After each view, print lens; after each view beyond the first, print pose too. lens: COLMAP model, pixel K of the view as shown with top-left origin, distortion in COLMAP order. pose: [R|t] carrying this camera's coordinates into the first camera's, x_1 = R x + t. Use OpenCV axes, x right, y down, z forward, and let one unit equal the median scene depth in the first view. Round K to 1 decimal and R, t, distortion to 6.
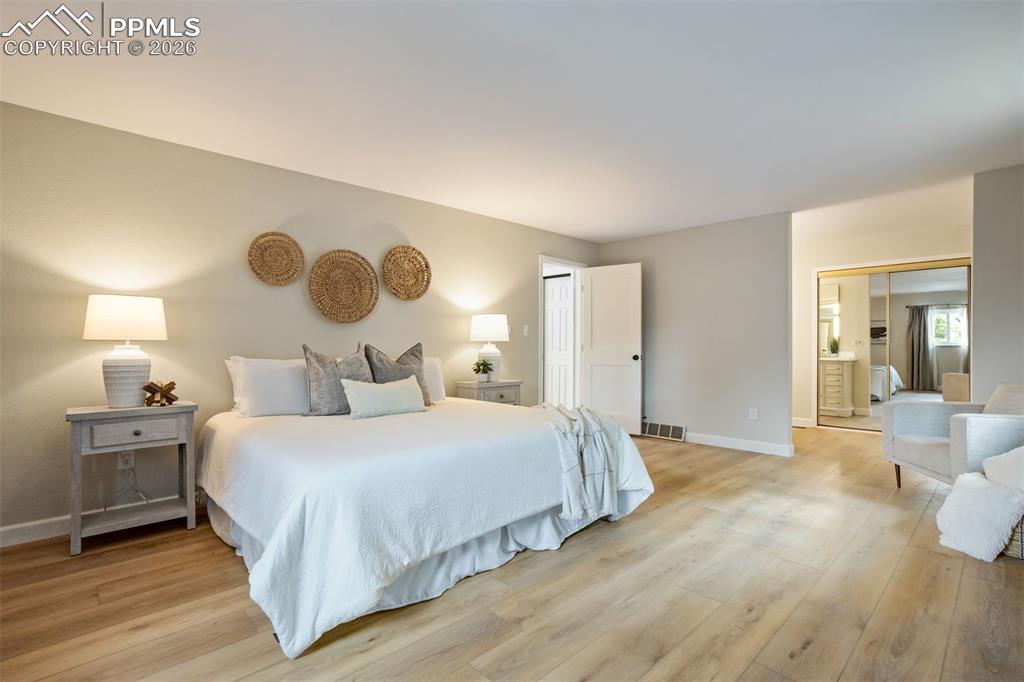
lens RADIAL K [[492.5, 0, 526.4], [0, 492.5, 339.1], [0, 0, 1]] dist [0.003634, 0.000418]
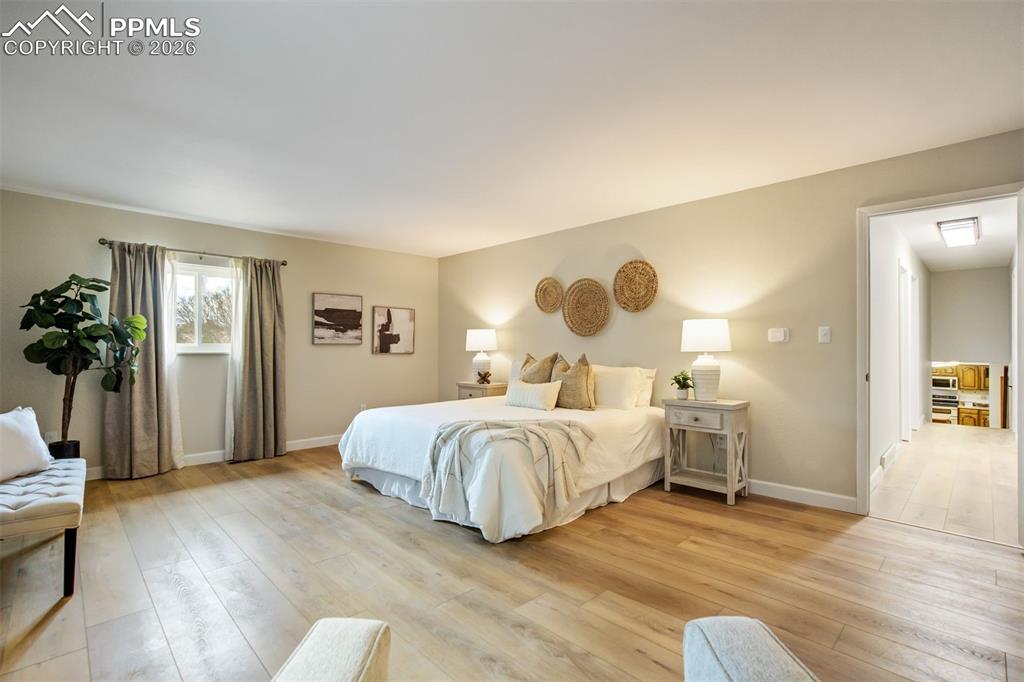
lens RADIAL K [[481.2, 0, 512.0], [0, 481.2, 341.0], [0, 0, 1]] dist [-0.037595, 0.022779]
pose [[-0.022388, -0.022148, -0.999504, 0.897947], [0.002796, 0.999749, -0.022217, 0.005463], [0.999745, -0.003292, -0.022321, 0.870973]]
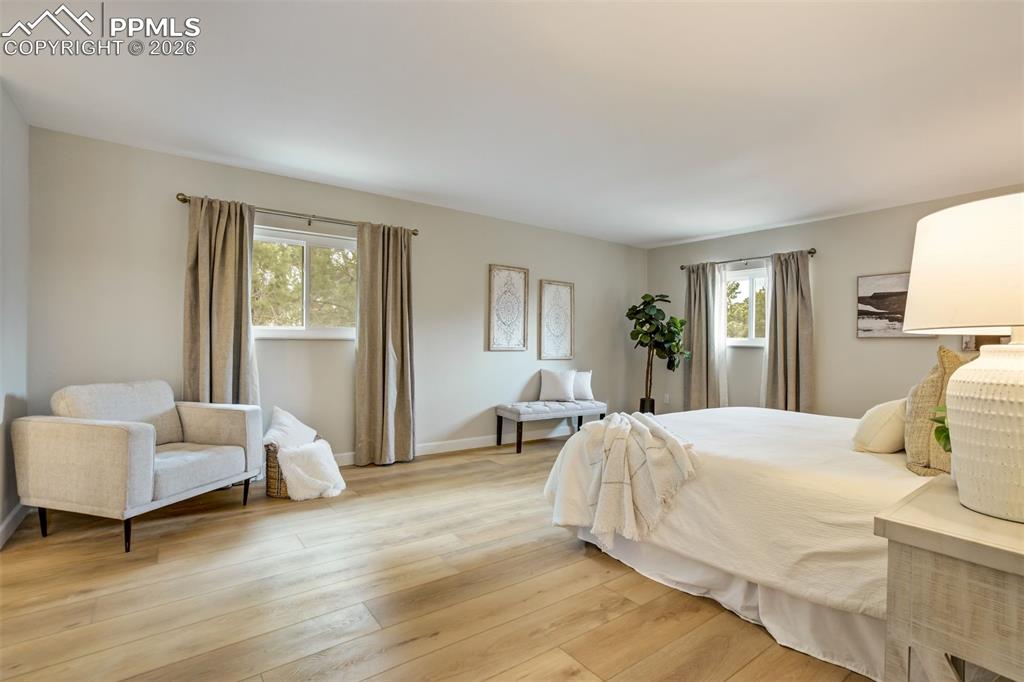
lens RADIAL K [[481.2, 0, 512.0], [0, 481.2, 341.0], [0, 0, 1]] dist [-0.037595, 0.022779]
pose [[-0.987196, -0.022737, 0.157880, 0.149355], [-0.024262, 0.999676, -0.007736, 0.018985], [-0.157653, -0.011467, -0.987428, 1.549553]]
